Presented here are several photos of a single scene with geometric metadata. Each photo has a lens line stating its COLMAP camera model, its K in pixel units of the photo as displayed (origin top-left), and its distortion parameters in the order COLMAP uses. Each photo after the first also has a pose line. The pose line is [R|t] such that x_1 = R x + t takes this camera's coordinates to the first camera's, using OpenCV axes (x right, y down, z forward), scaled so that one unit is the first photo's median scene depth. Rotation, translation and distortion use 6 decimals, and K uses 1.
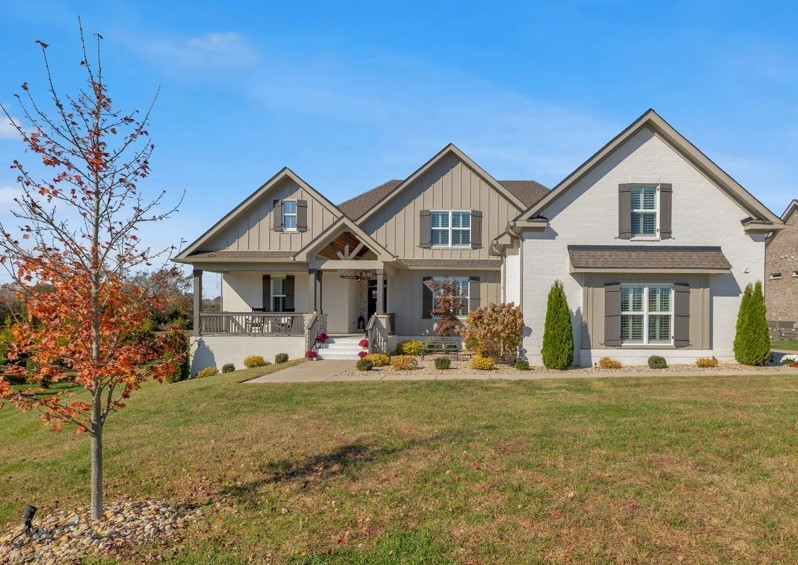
lens RADIAL K [[385.3, 0, 398.9], [0, 385.3, 316.5], [0, 0, 1]] dist [-0.000643, -0.000153]
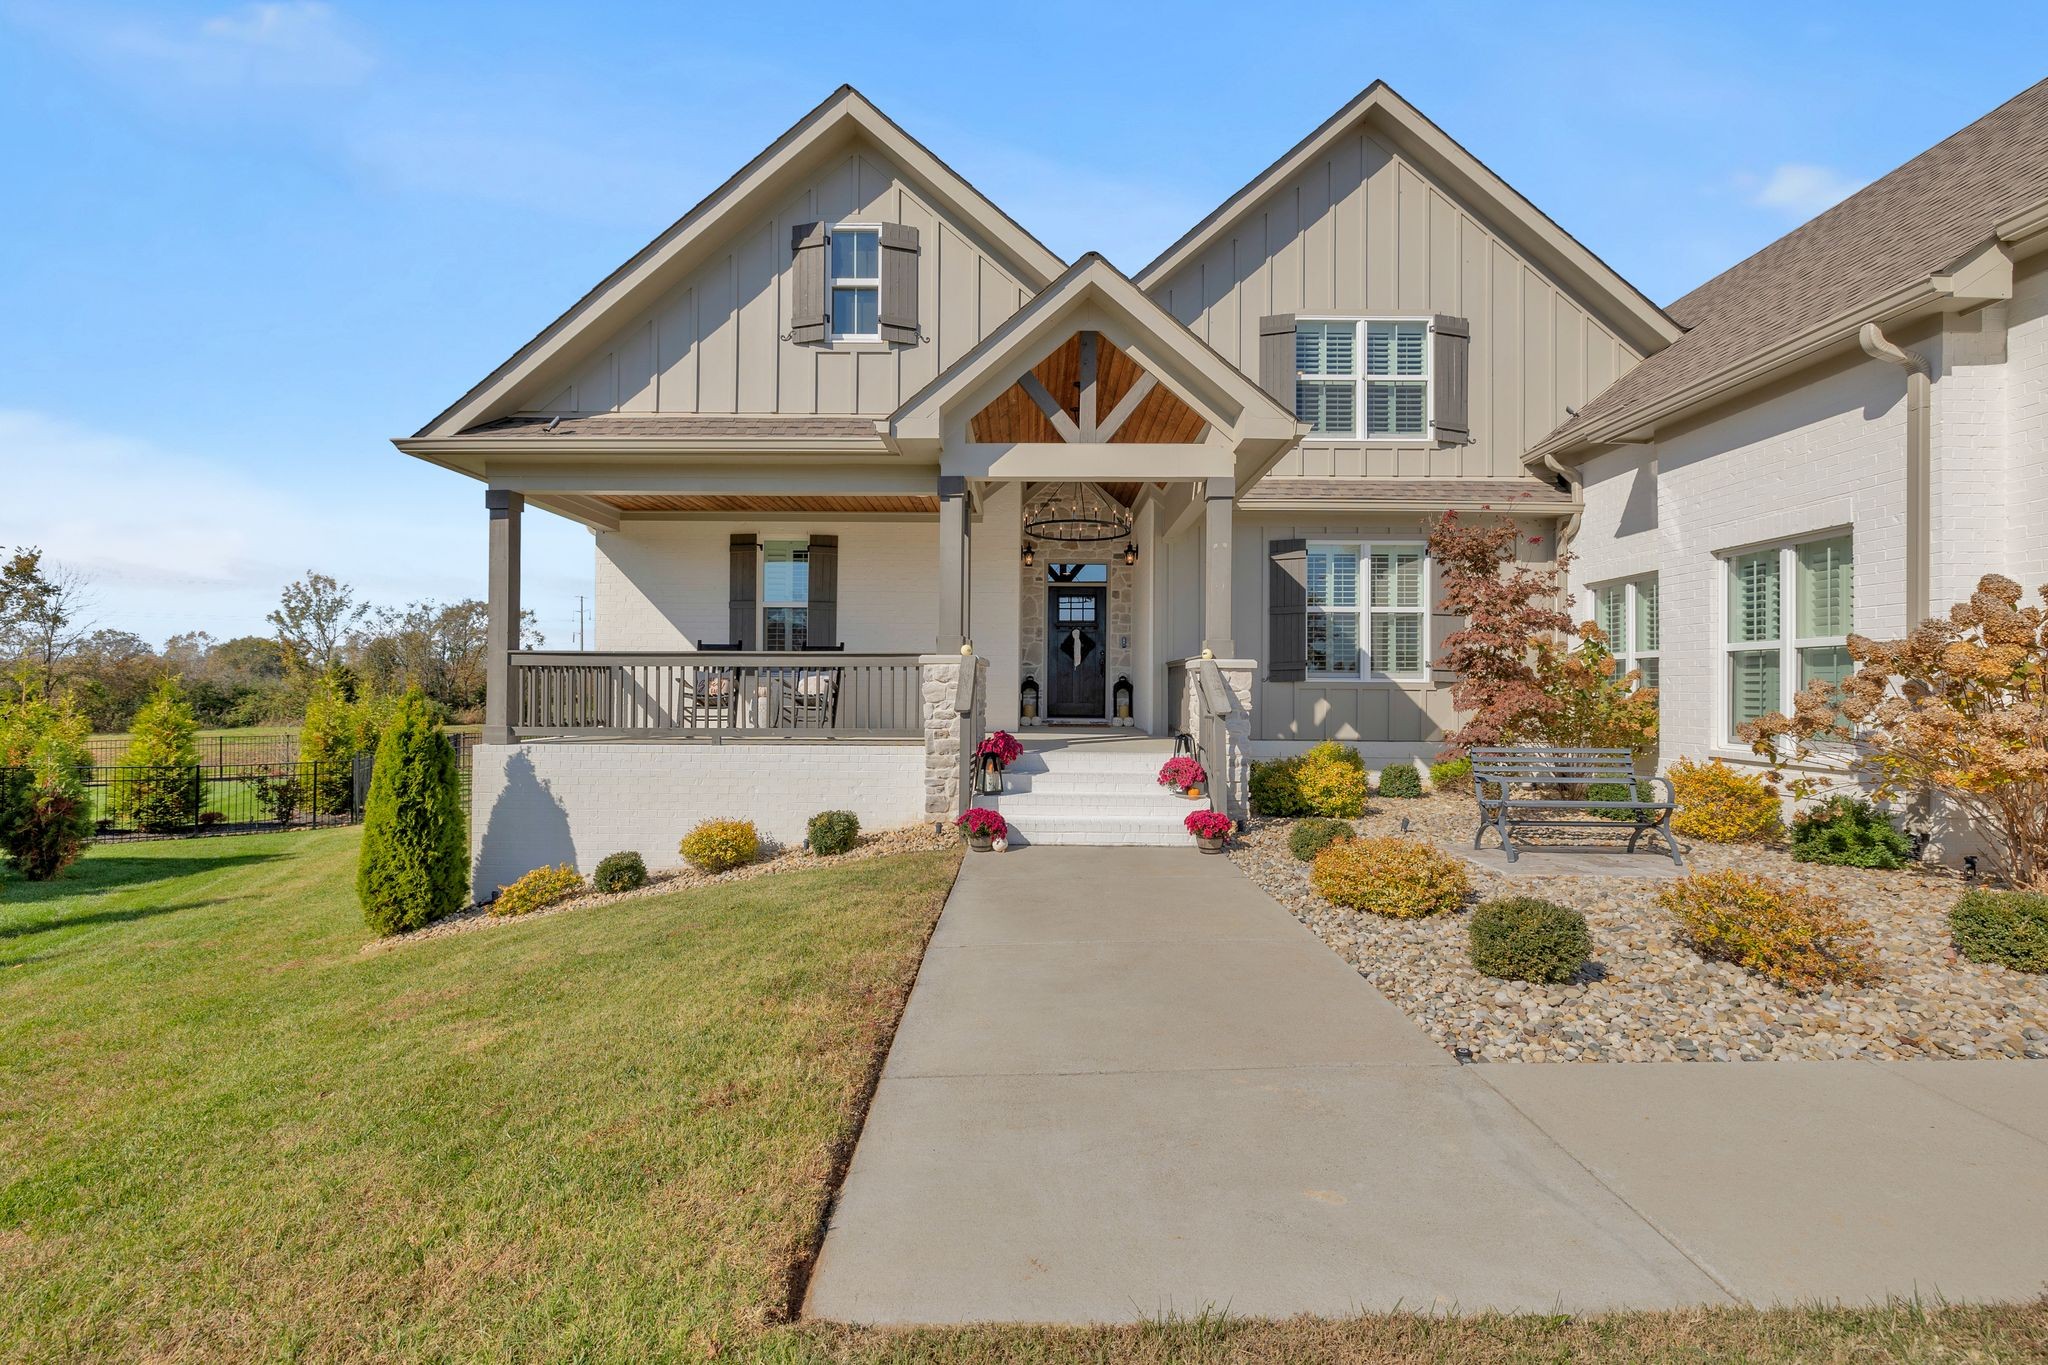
lens RADIAL K [[965.0, 0, 1021.1], [0, 965.0, 671.0], [0, 0, 1]] dist [0.000751, 0.000671]
pose [[0.999962, -0.000046, -0.008712, -0.163144], [-0.000106, 0.999848, -0.017449, 0.013668], [0.008711, 0.017449, 0.999810, 0.344030]]
